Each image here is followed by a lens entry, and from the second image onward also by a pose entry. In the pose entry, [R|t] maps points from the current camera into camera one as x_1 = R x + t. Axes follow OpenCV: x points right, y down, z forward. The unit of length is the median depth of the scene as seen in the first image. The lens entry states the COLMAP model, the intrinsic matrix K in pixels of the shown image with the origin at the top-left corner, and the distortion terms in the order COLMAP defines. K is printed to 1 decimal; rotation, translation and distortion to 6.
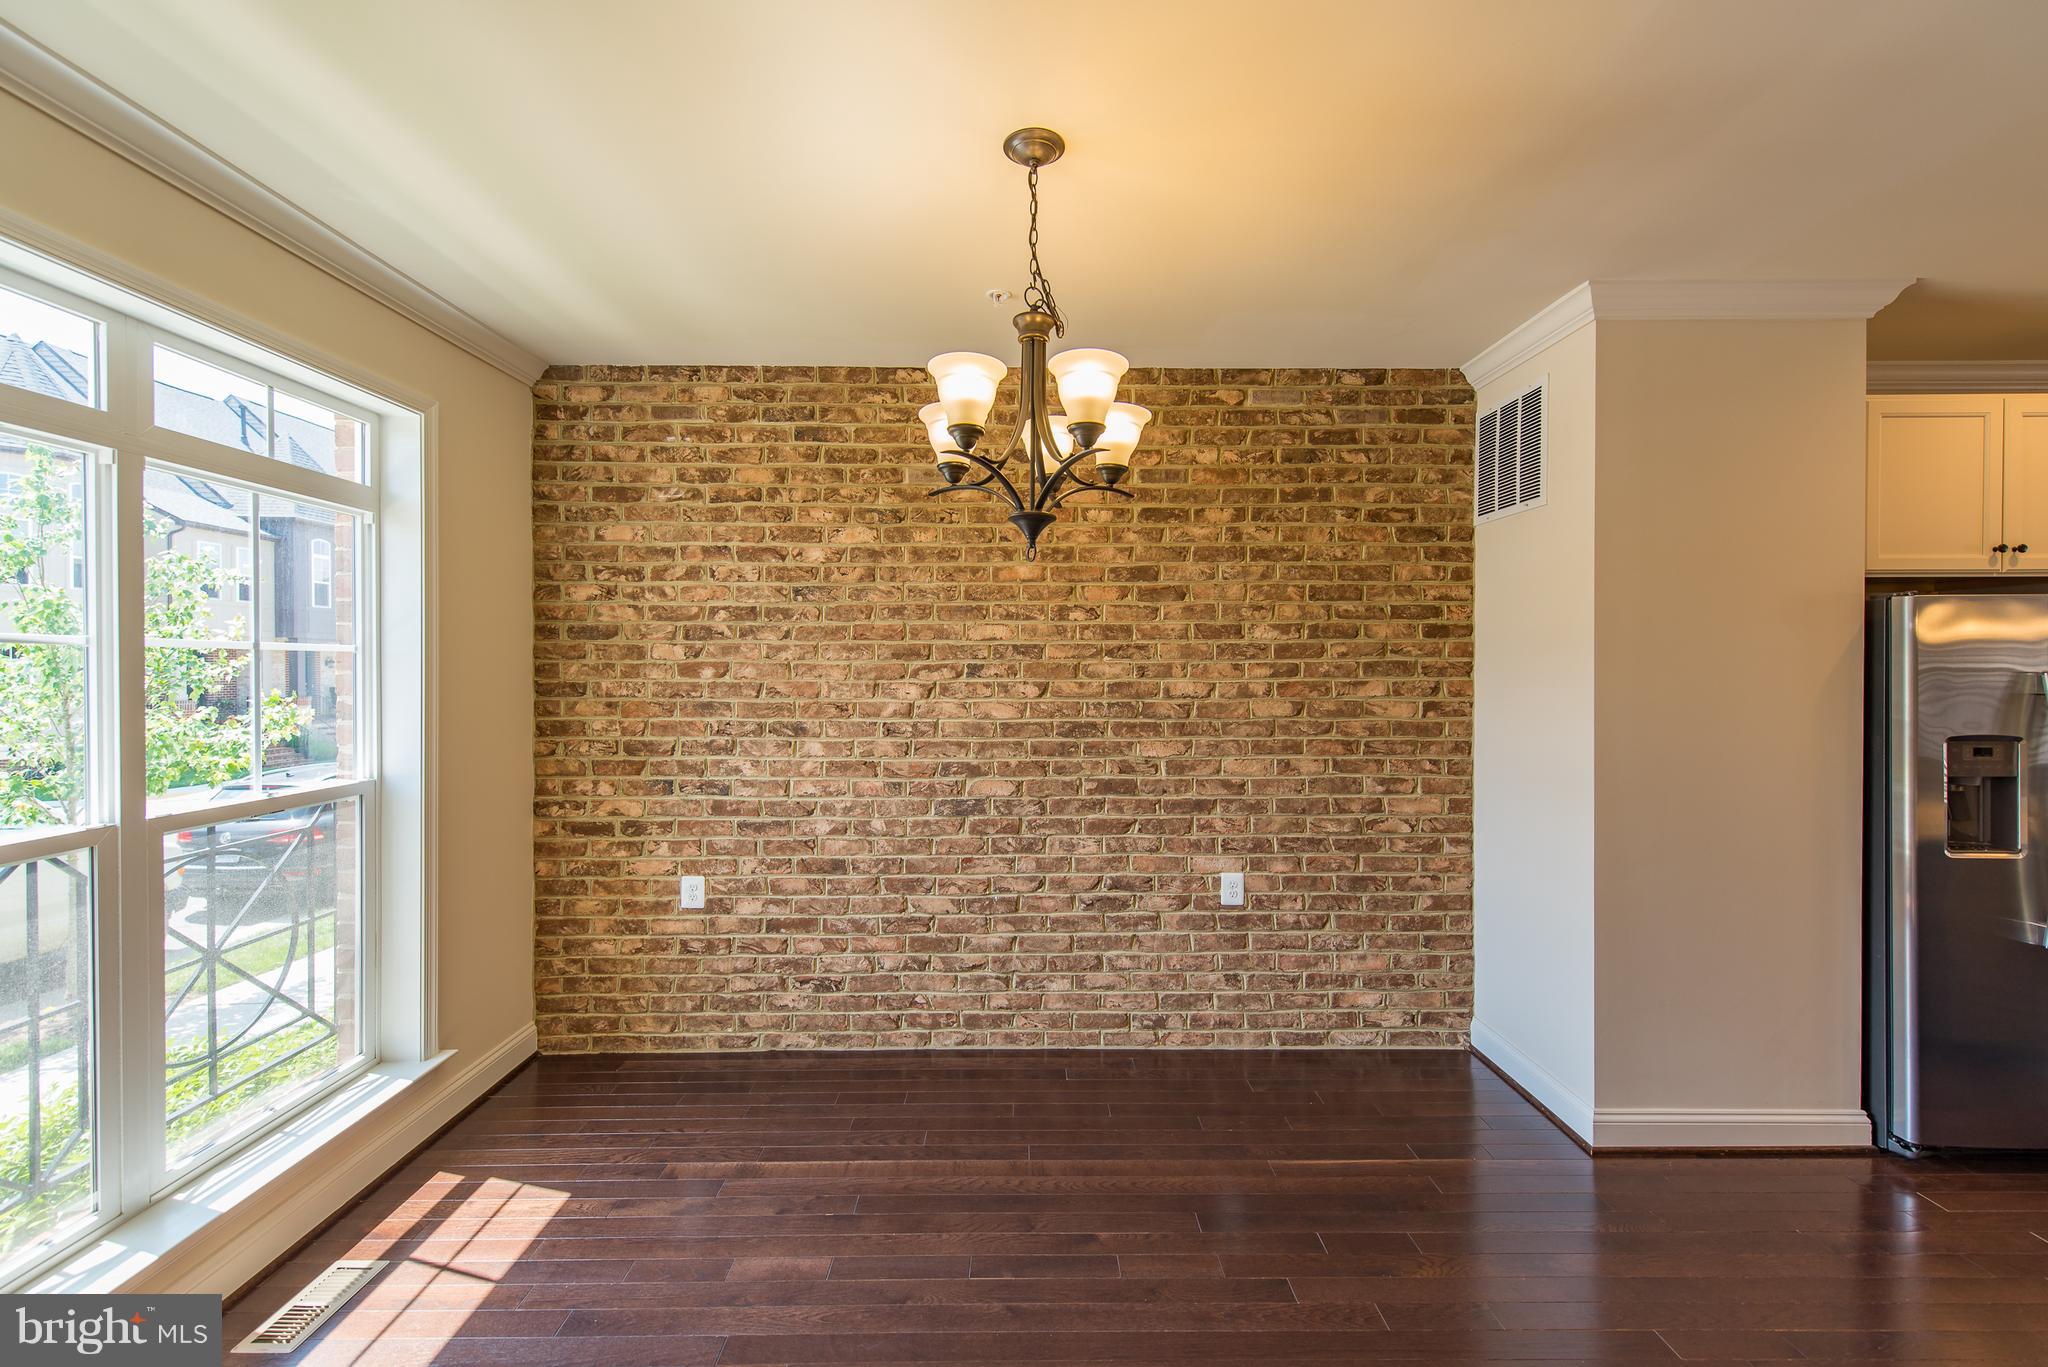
lens RADIAL K [[850.0, 0, 1028.9], [0, 850.0, 674.2], [0, 0, 1]] dist [0.017358, -0.000312]
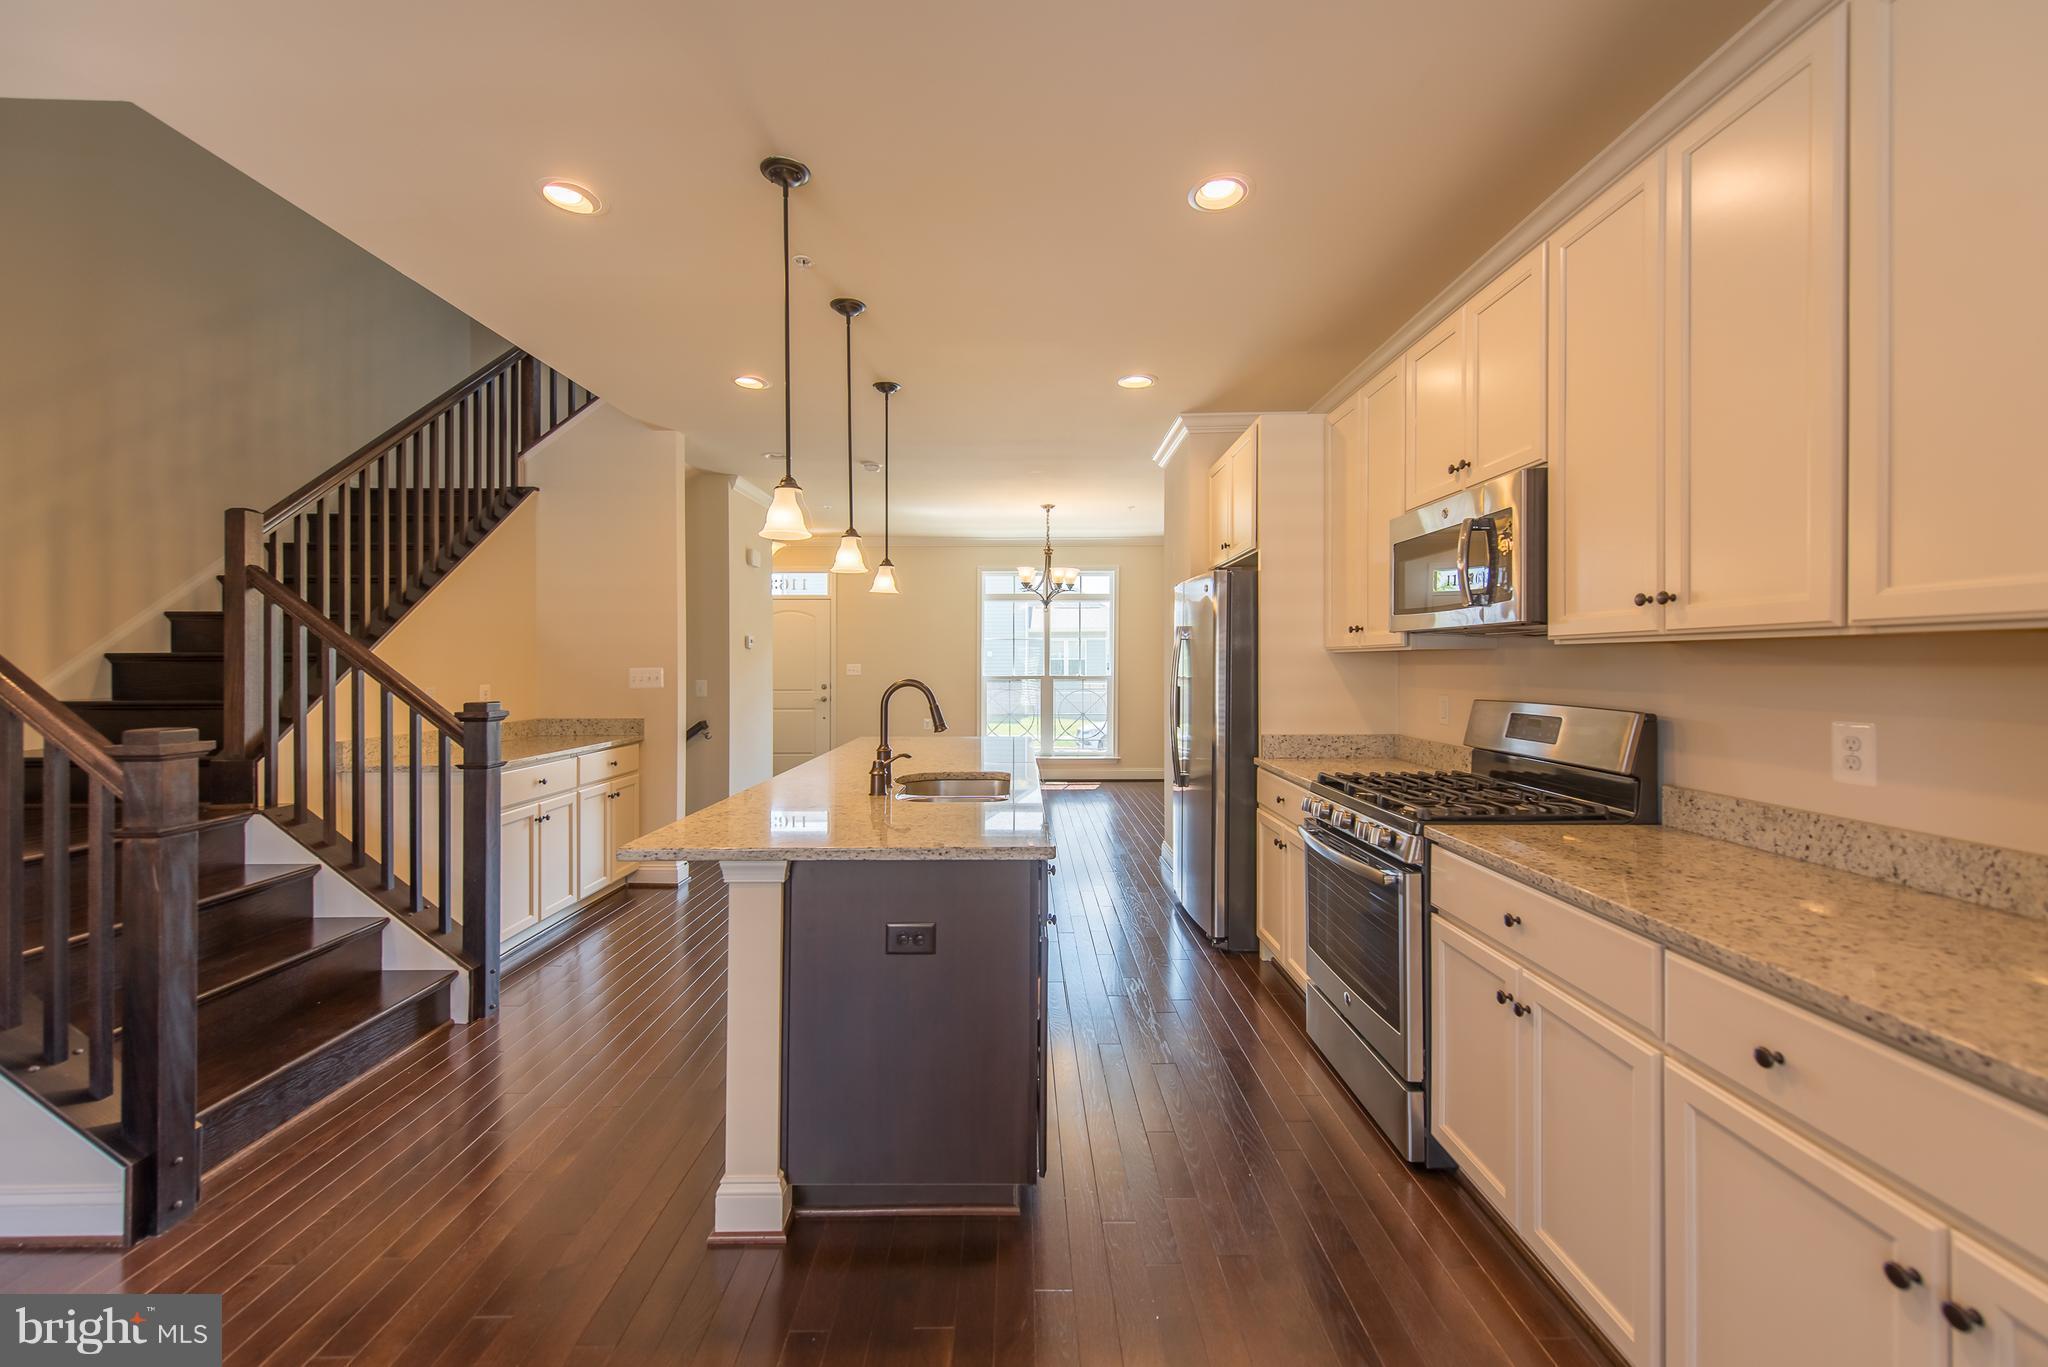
lens RADIAL K [[812.0, 0, 981.8], [0, 812.0, 675.3], [0, 0, 1]] dist [0.007849, -0.008107]
pose [[-0.042435, 0.016052, -0.998970, 2.127002], [-0.007236, 0.999840, 0.016374, 0.052828], [0.999073, 0.007923, -0.042312, 0.496173]]
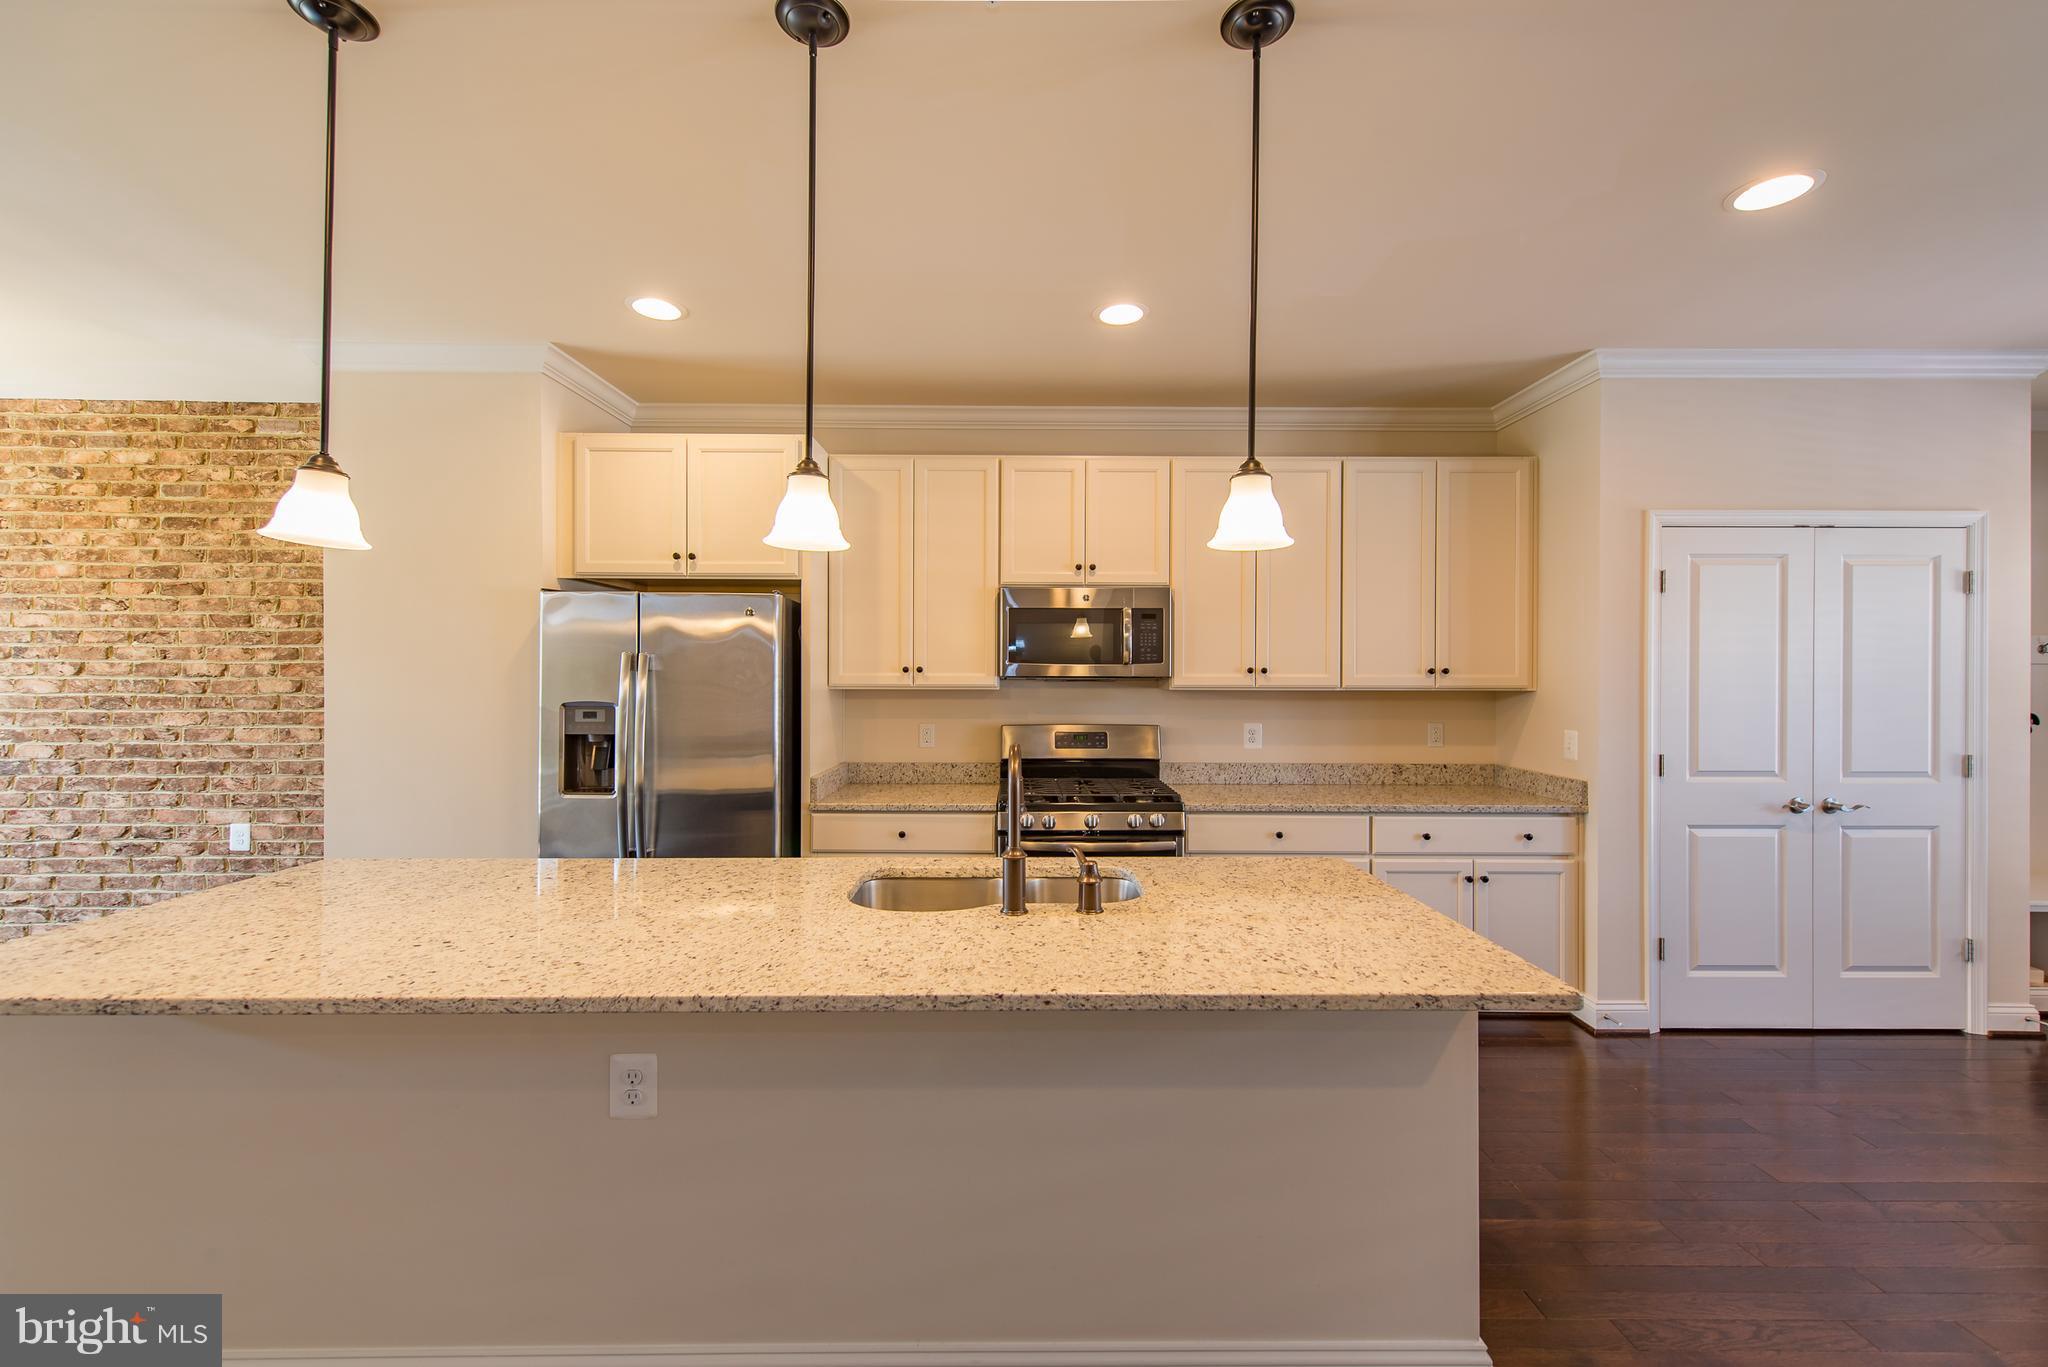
lens RADIAL K [[797.2, 0, 1021.2], [0, 797.2, 678.0], [0, 0, 1]] dist [0.001497, -0.000174]
pose [[0.999921, 0.006354, 0.010821, 1.321049], [-0.006258, 0.999942, -0.008814, 0.032407], [-0.010876, 0.008745, 0.999903, -0.130327]]
